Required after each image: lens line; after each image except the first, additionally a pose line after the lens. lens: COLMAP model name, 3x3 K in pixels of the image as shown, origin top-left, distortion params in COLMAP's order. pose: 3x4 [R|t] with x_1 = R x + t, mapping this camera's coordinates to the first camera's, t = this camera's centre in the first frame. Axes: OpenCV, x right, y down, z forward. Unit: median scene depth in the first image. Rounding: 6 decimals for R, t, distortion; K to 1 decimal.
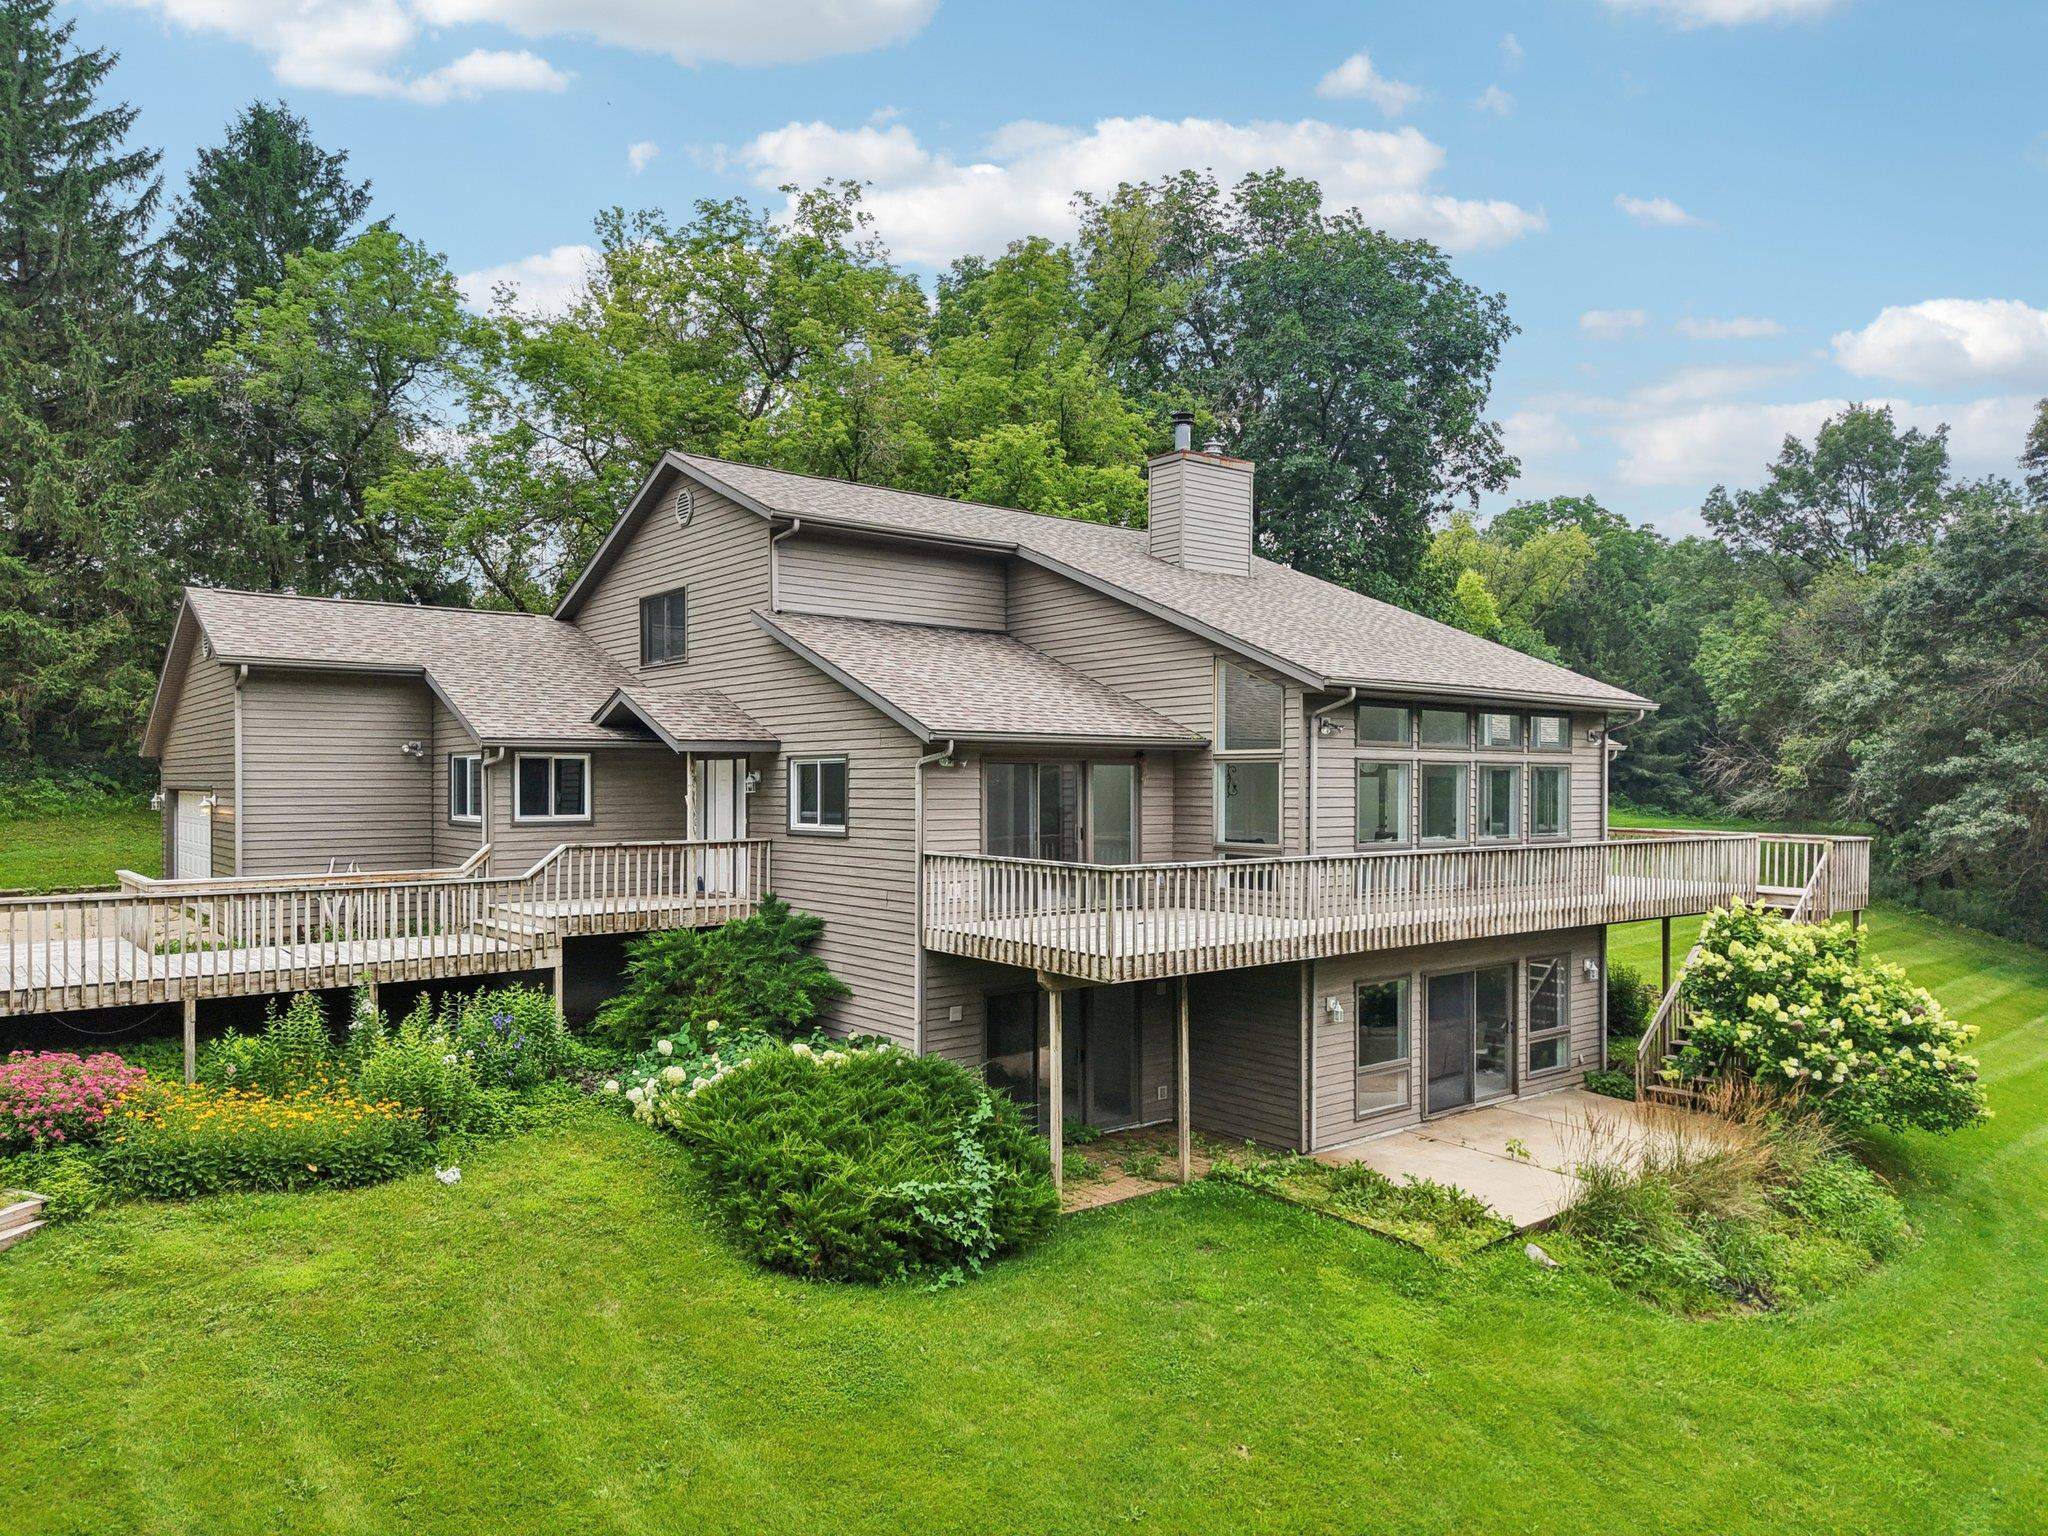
lens RADIAL K [[1392.8, 0, 1024.0], [0, 1392.8, 768.0], [0, 0, 1]] dist [0.000427, 0.001169]
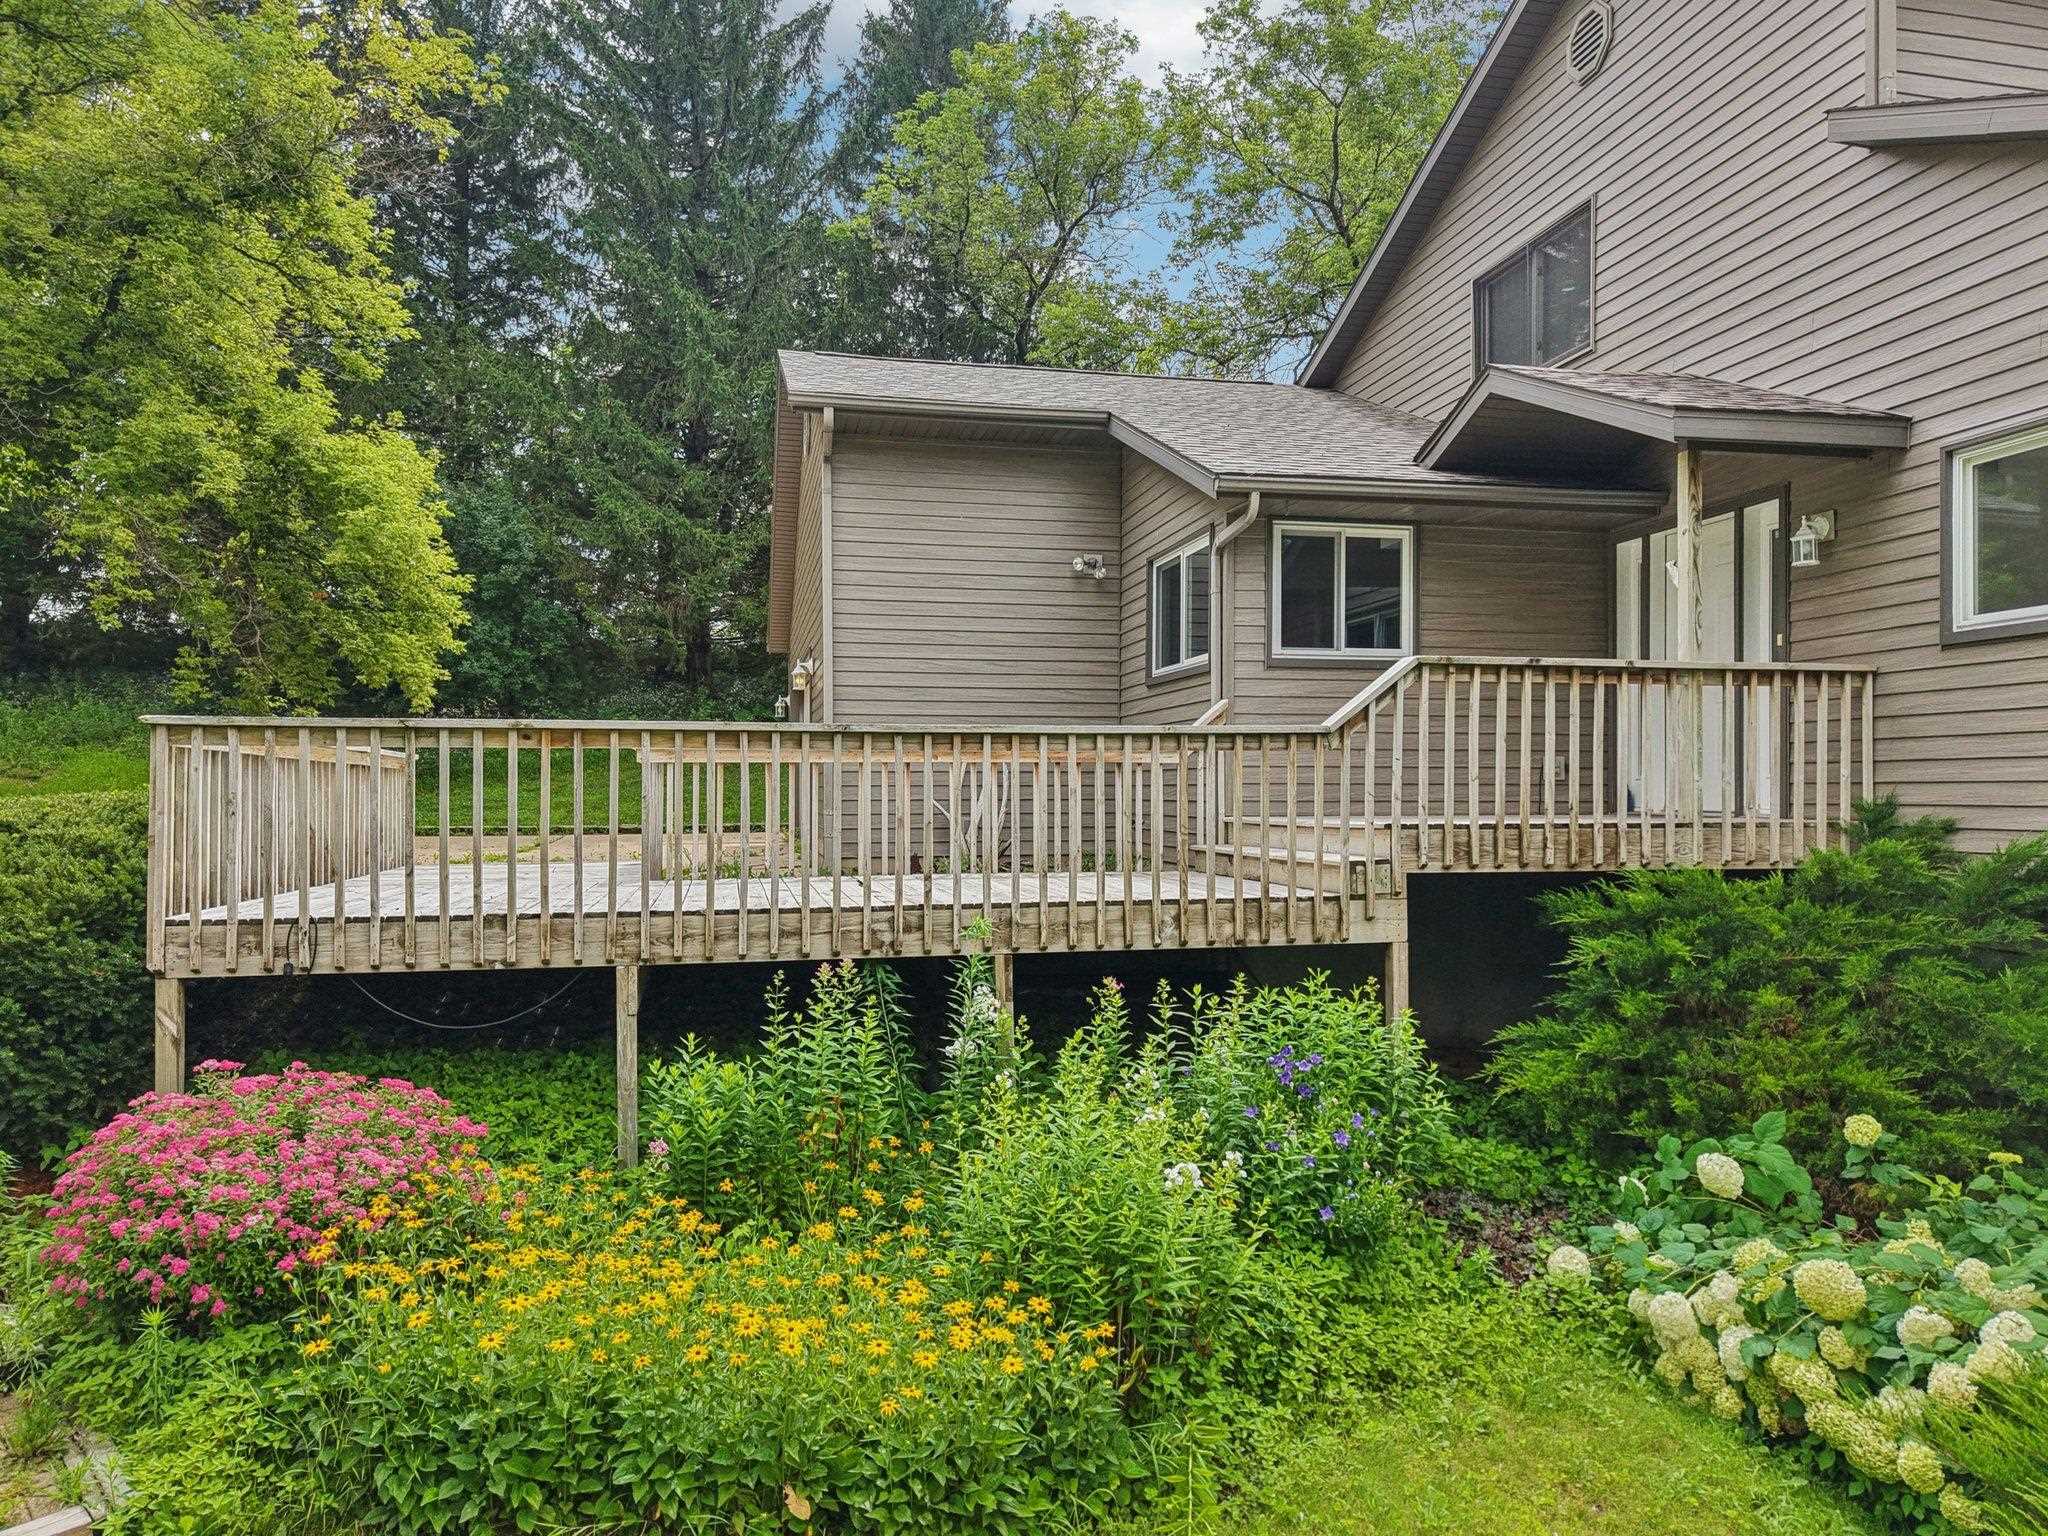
lens RADIAL K [[1389.7, 0, 1024.0], [0, 1389.7, 768.0], [0, 0, 1]] dist [0.064693, -0.092095]
pose [[0.893883, -0.006048, -0.448259, -0.260523], [0.003178, 0.999969, -0.007154, 0.098006], [0.448289, 0.004970, 0.893875, 0.601310]]
